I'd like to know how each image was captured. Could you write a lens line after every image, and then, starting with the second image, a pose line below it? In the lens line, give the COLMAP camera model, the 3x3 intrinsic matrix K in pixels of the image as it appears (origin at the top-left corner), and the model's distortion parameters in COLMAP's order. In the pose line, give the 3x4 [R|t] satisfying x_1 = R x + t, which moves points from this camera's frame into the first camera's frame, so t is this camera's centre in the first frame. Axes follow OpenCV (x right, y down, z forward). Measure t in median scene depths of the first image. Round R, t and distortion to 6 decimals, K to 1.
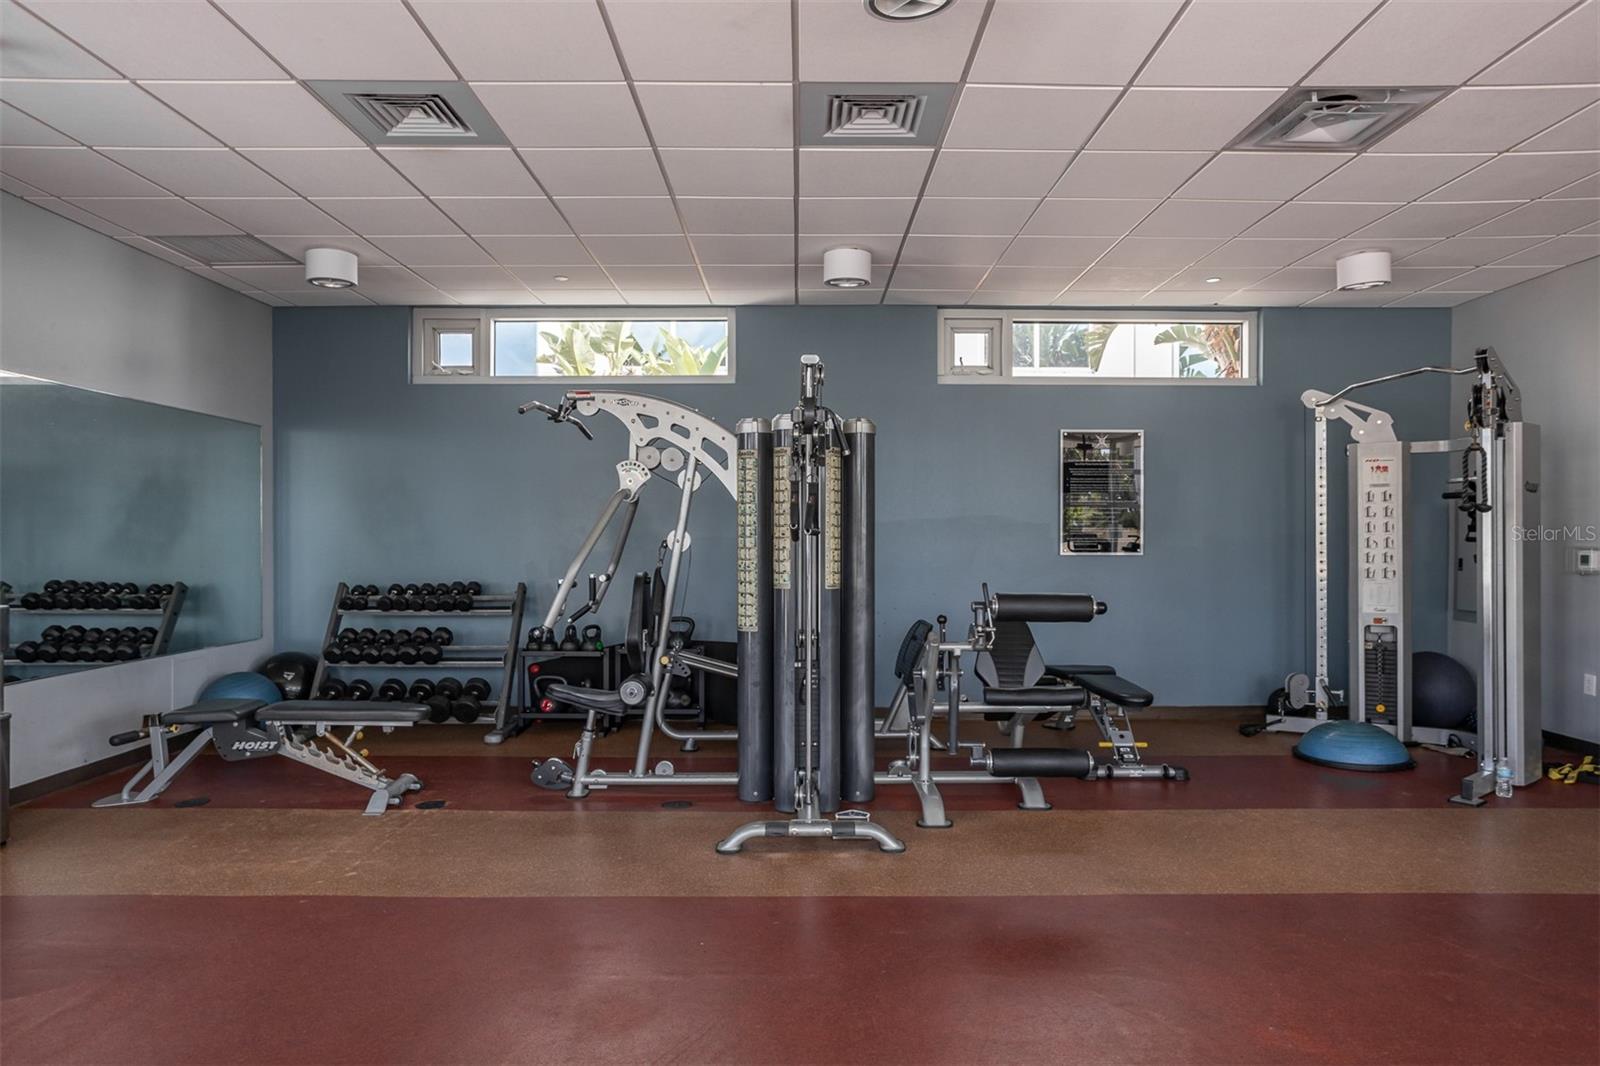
lens RADIAL K [[995.1, 0, 794.2], [0, 995.1, 548.1], [0, 0, 1]] dist [-0.029722, 0.029134]
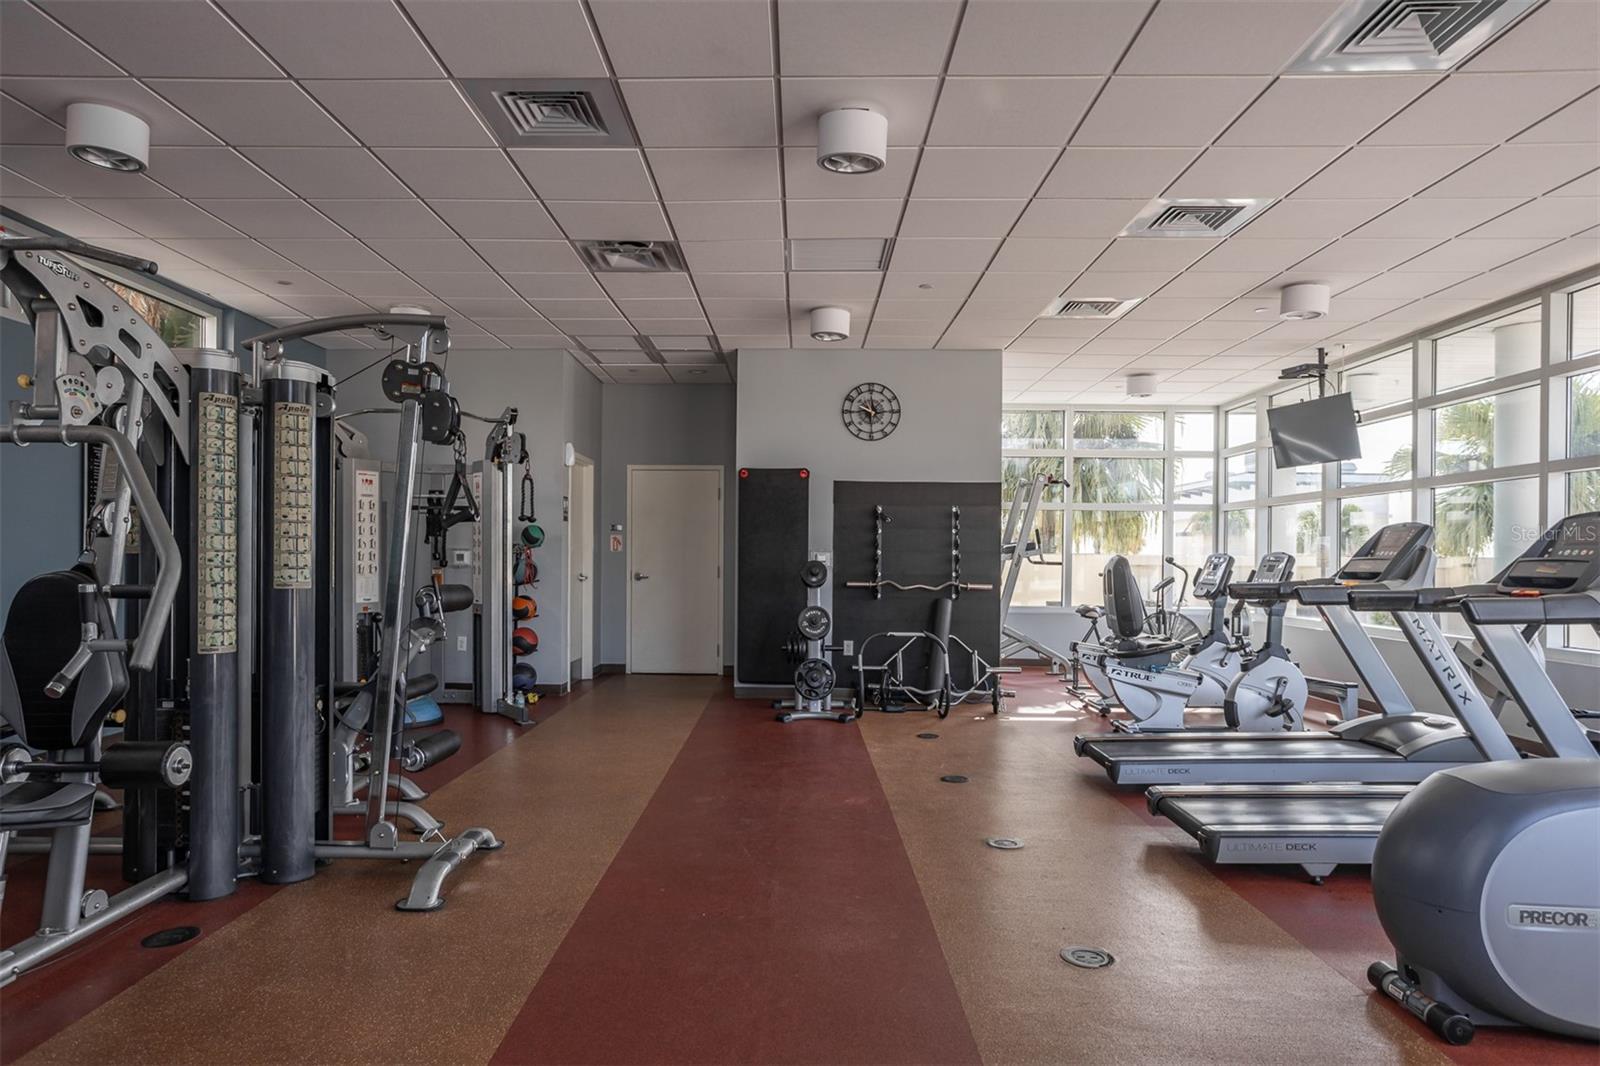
lens RADIAL K [[995.1, 0, 795.3], [0, 995.1, 562.2], [0, 0, 1]] dist [-0.029722, 0.029134]
pose [[-0.007756, -0.002950, 0.999966, -0.728752], [0.001118, 0.999995, 0.002959, 0.017109], [-0.999969, 0.001141, -0.007753, 0.587484]]
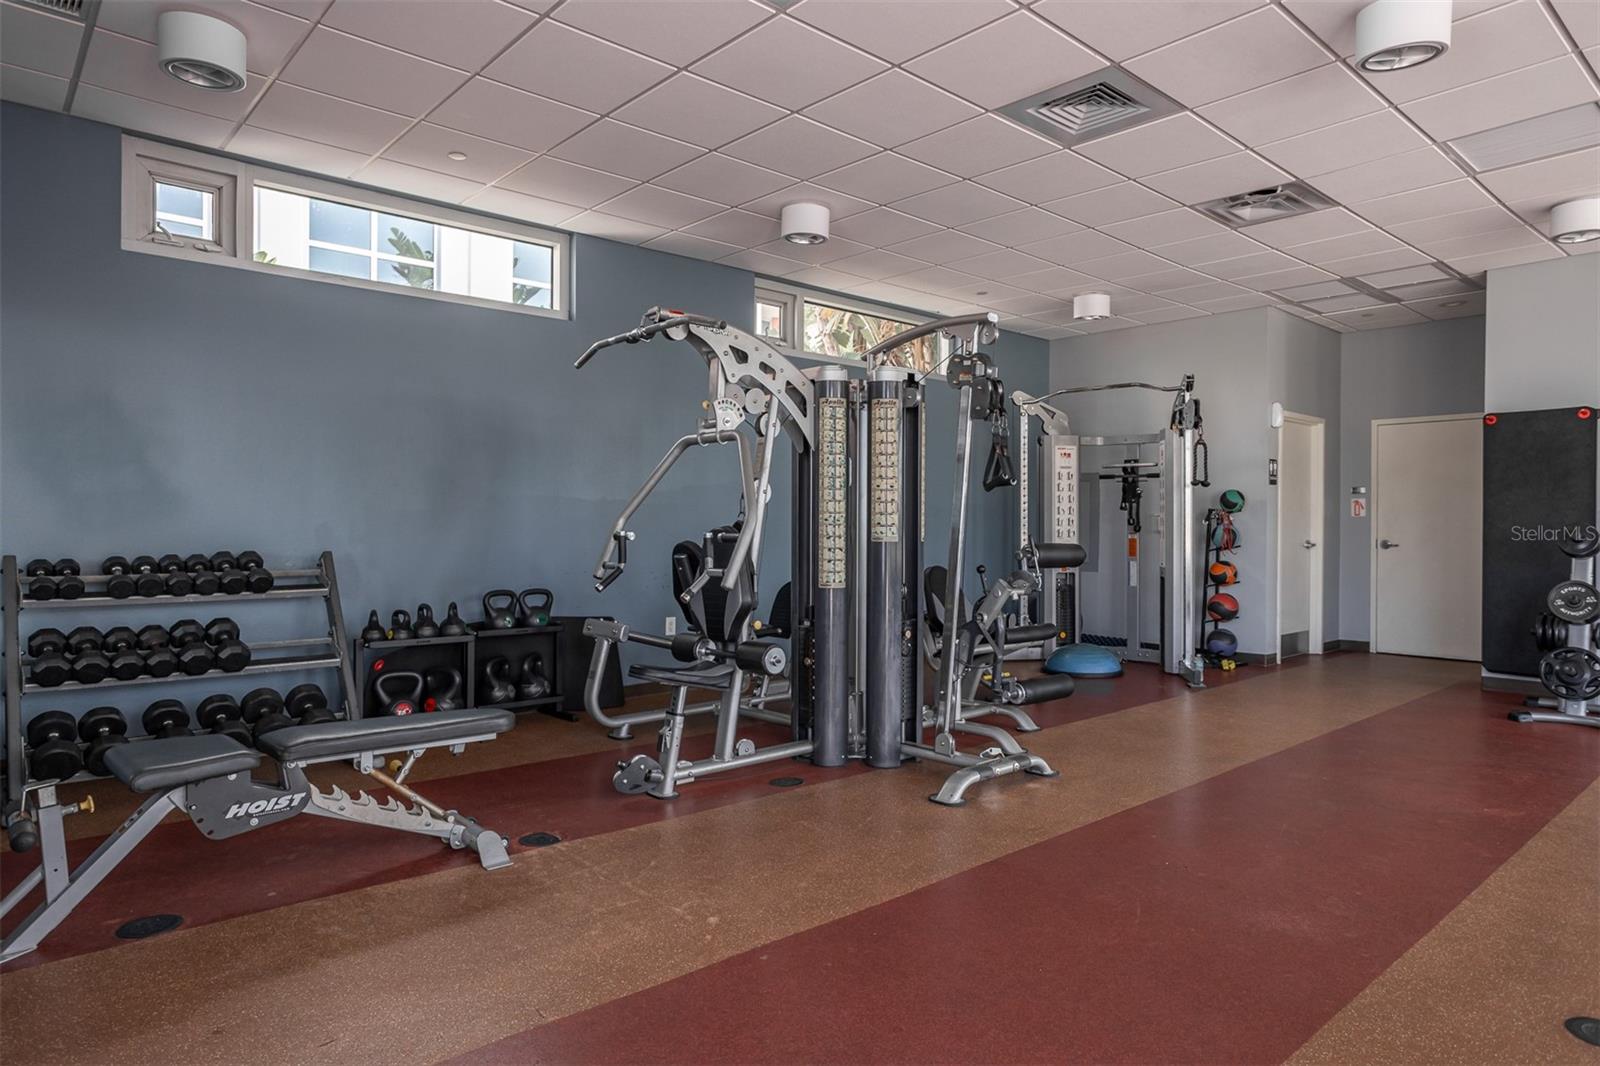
lens RADIAL K [[995.1, 0, 788.5], [0, 995.1, 529.9], [0, 0, 1]] dist [-0.029722, 0.029134]
pose [[0.734010, 0.001600, 0.679137, -0.711393], [0.001254, 0.999992, -0.003712, 0.030323], [-0.679137, 0.003576, 0.734002, 0.321389]]
